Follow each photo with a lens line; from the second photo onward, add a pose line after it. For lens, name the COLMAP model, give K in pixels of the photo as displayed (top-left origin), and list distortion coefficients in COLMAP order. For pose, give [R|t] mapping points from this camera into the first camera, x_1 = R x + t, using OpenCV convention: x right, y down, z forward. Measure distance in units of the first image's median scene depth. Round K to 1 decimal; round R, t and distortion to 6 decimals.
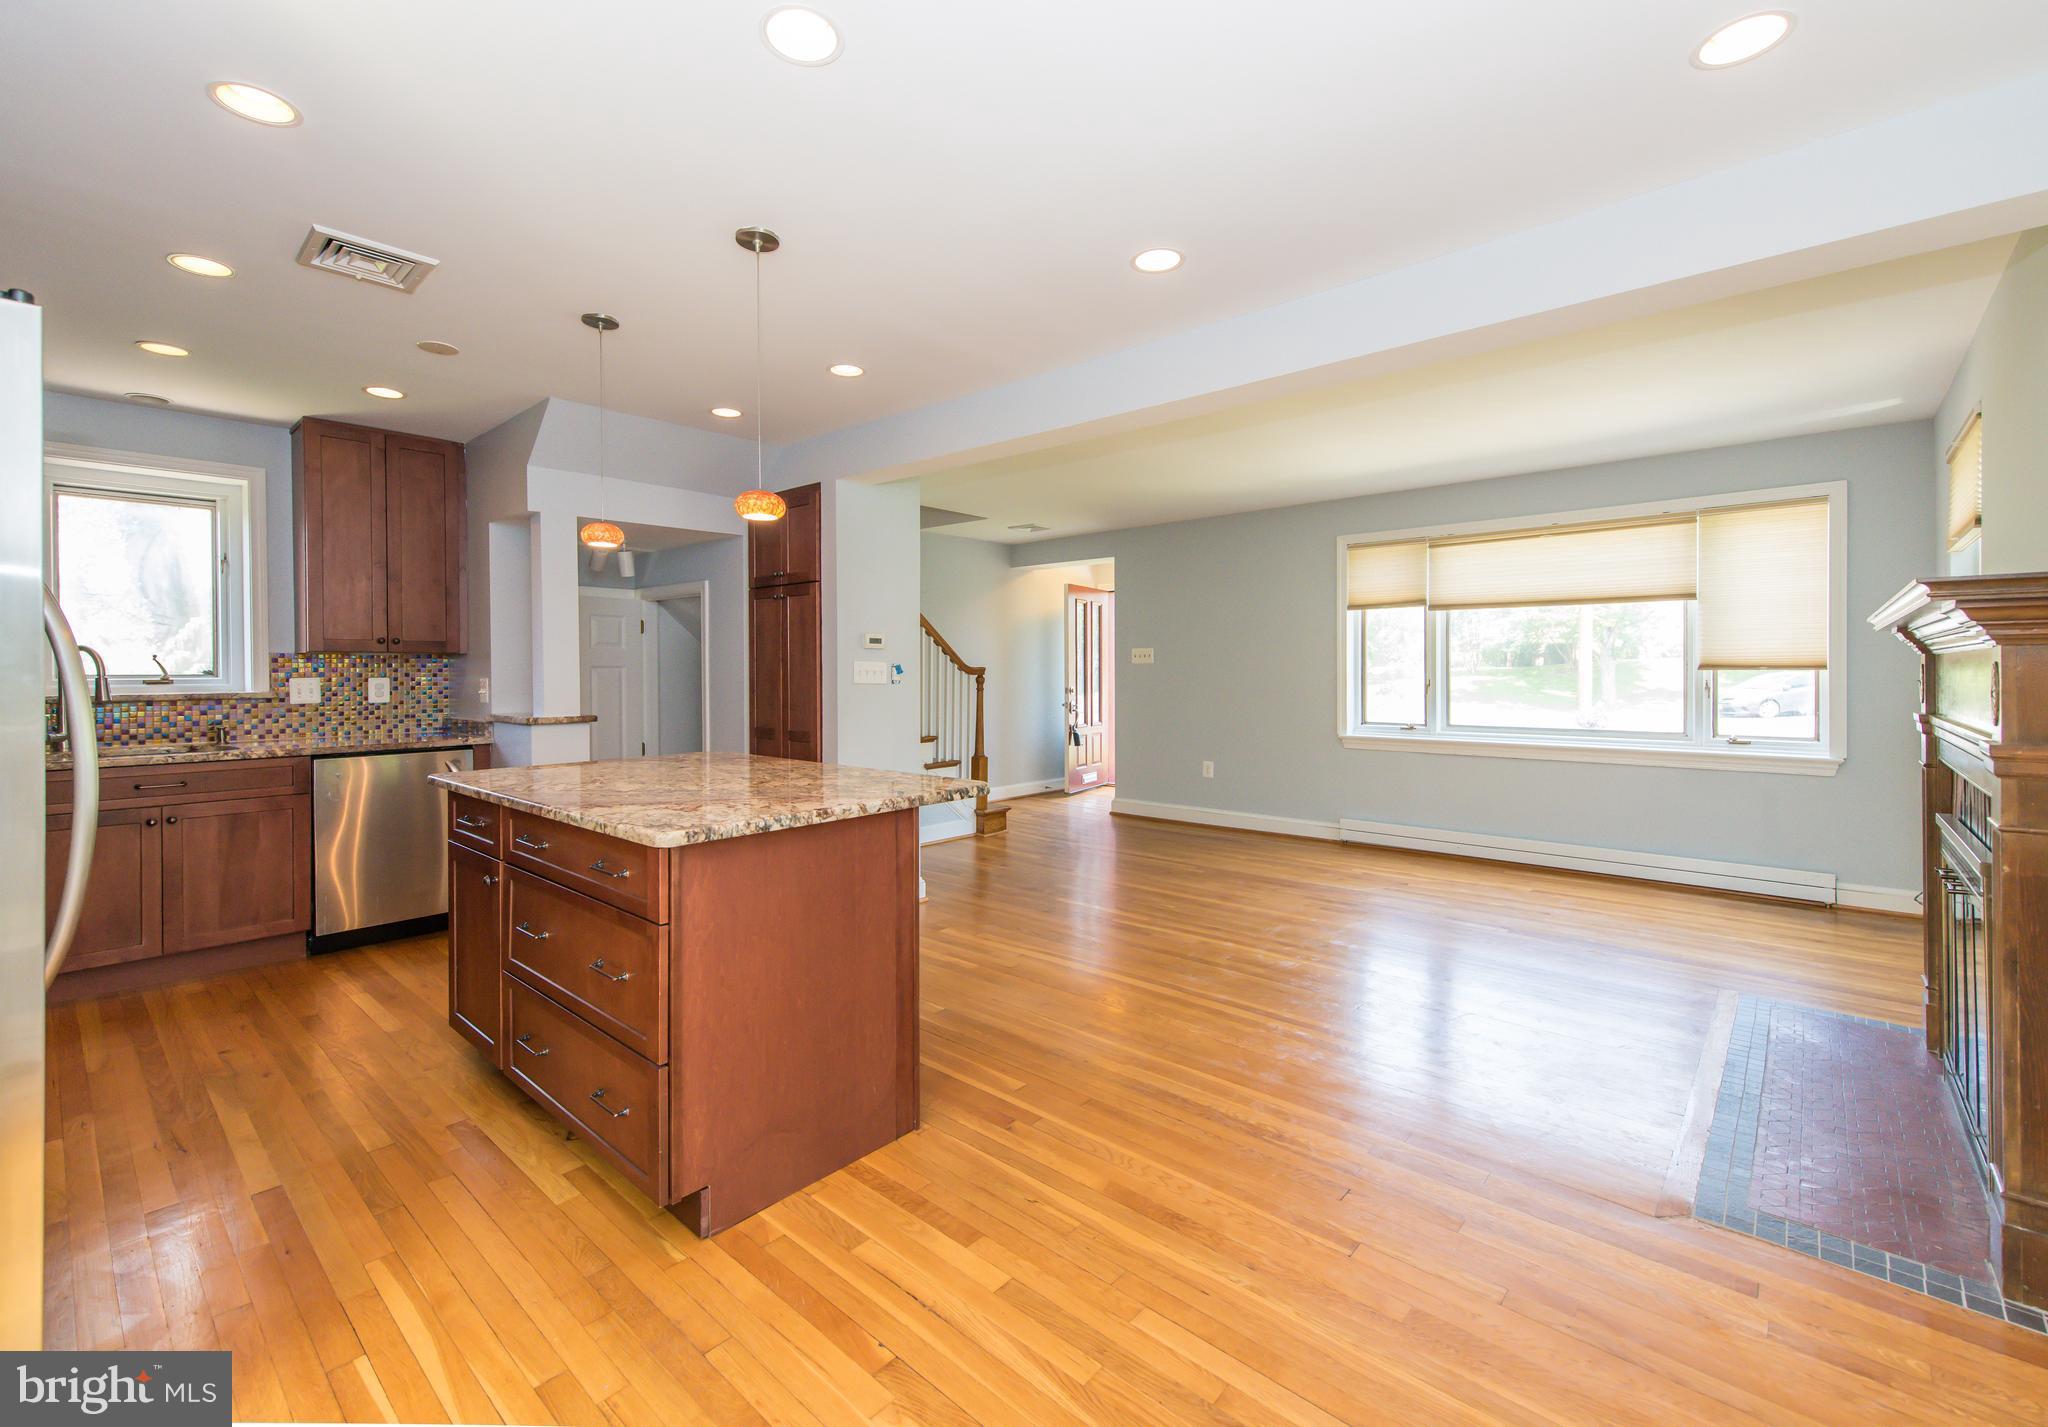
lens RADIAL K [[856.8, 0, 967.9], [0, 856.8, 655.7], [0, 0, 1]] dist [0.019141, -0.006778]
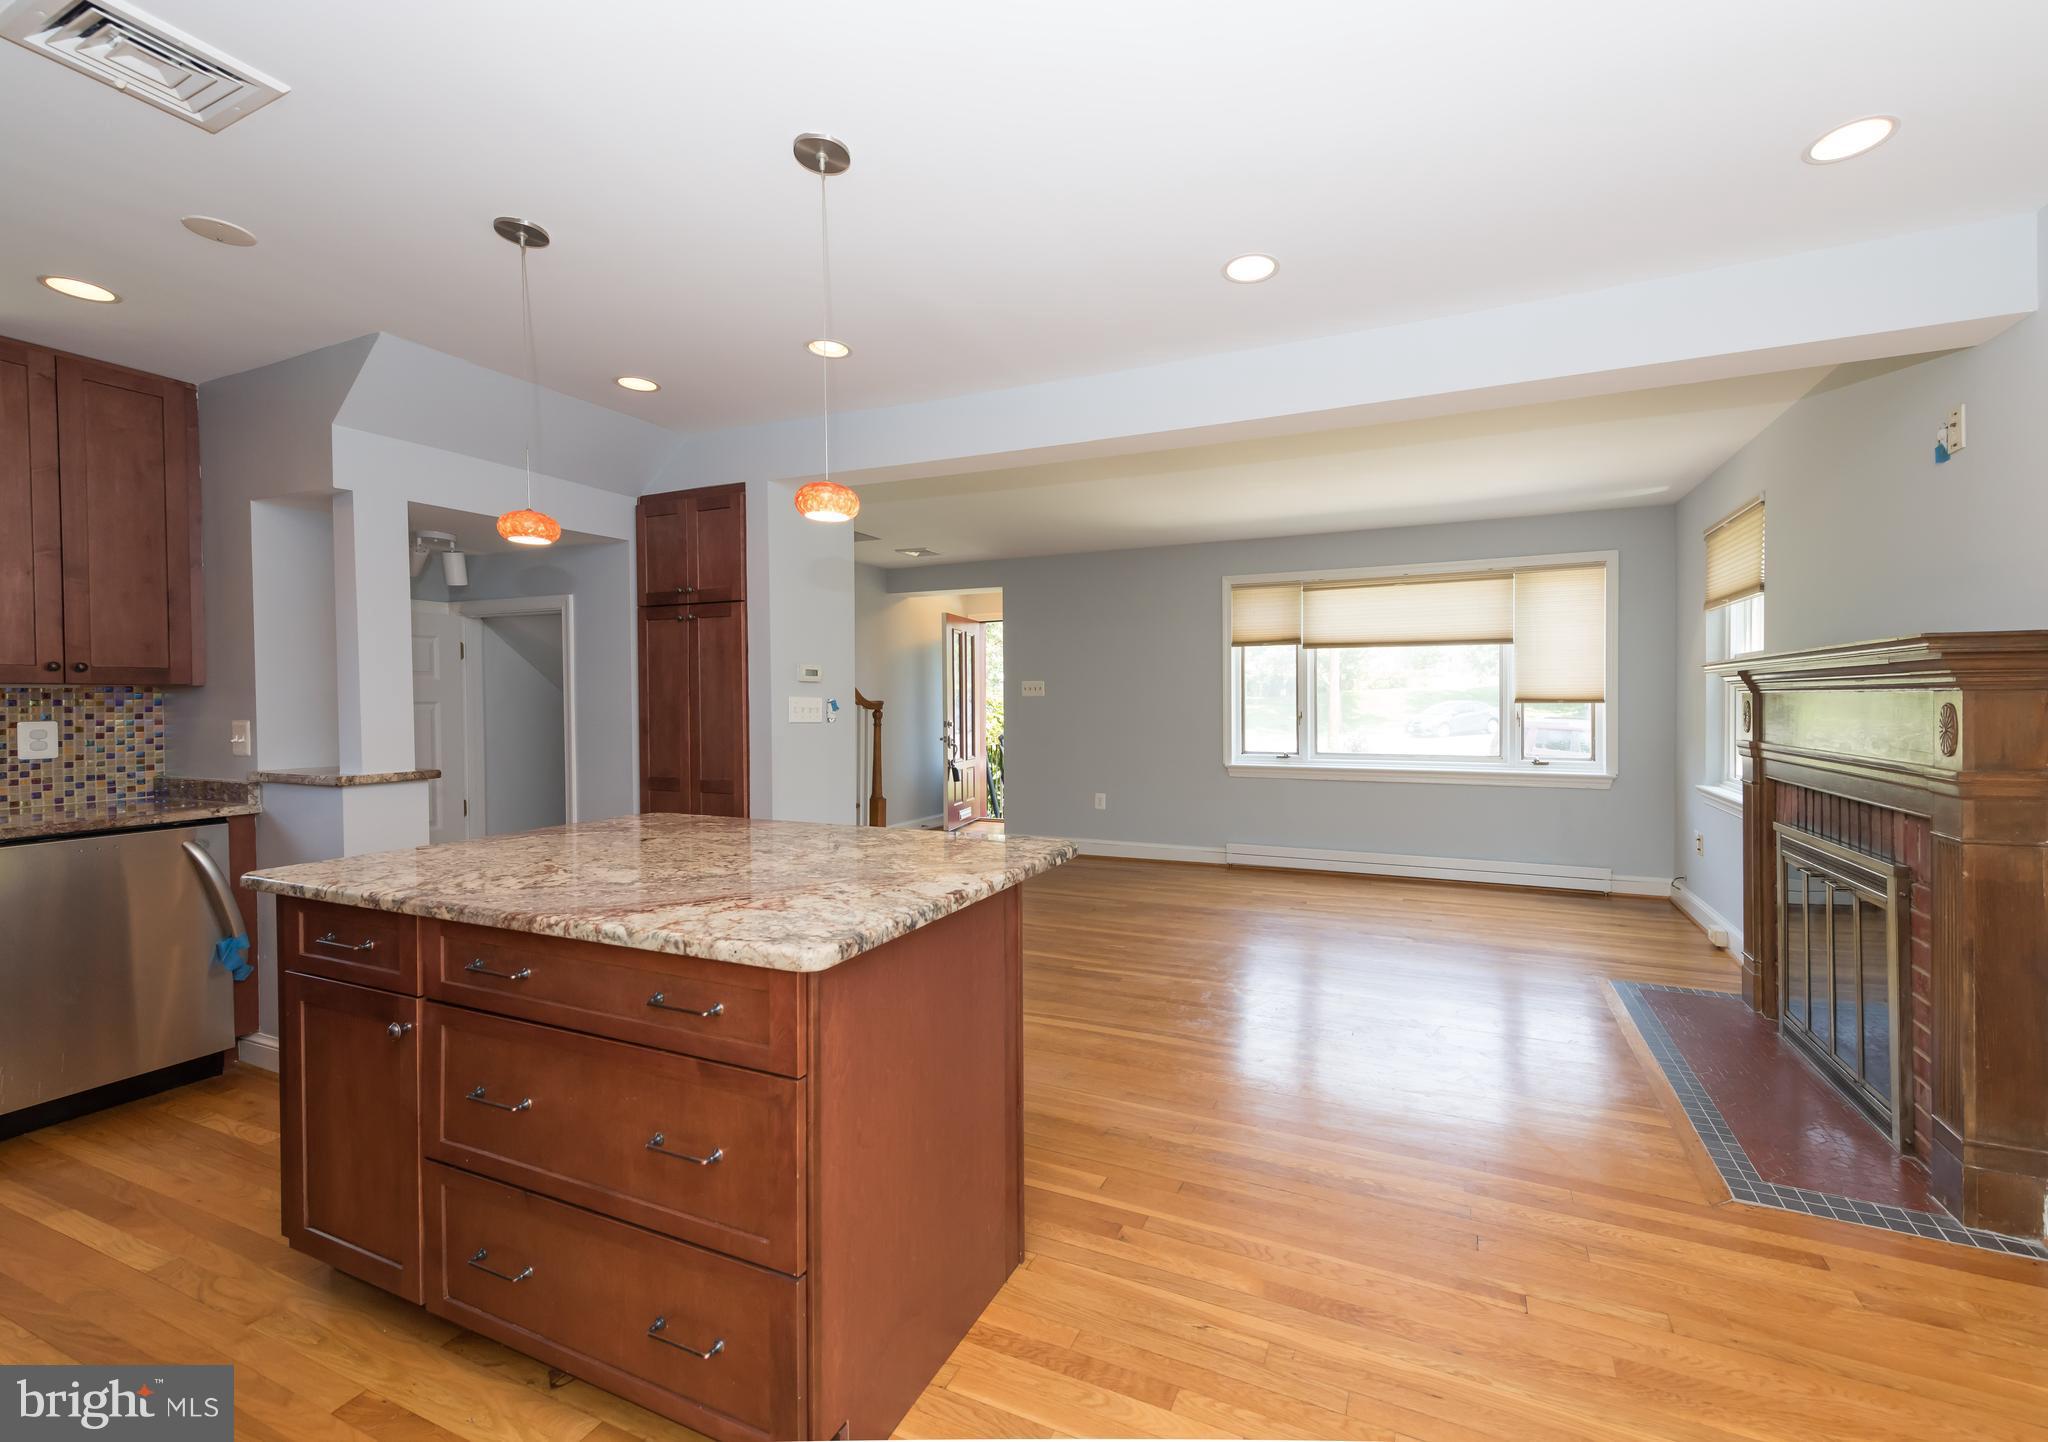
lens RADIAL K [[849.8, 0, 1039.8], [0, 849.8, 693.2], [0, 0, 1]] dist [0.019740, -0.005964]
pose [[0.944293, 0.000841, 0.329106, -0.185100], [-0.004015, 0.999952, 0.008965, -0.005948], [-0.329083, -0.009786, 0.944250, 0.125129]]
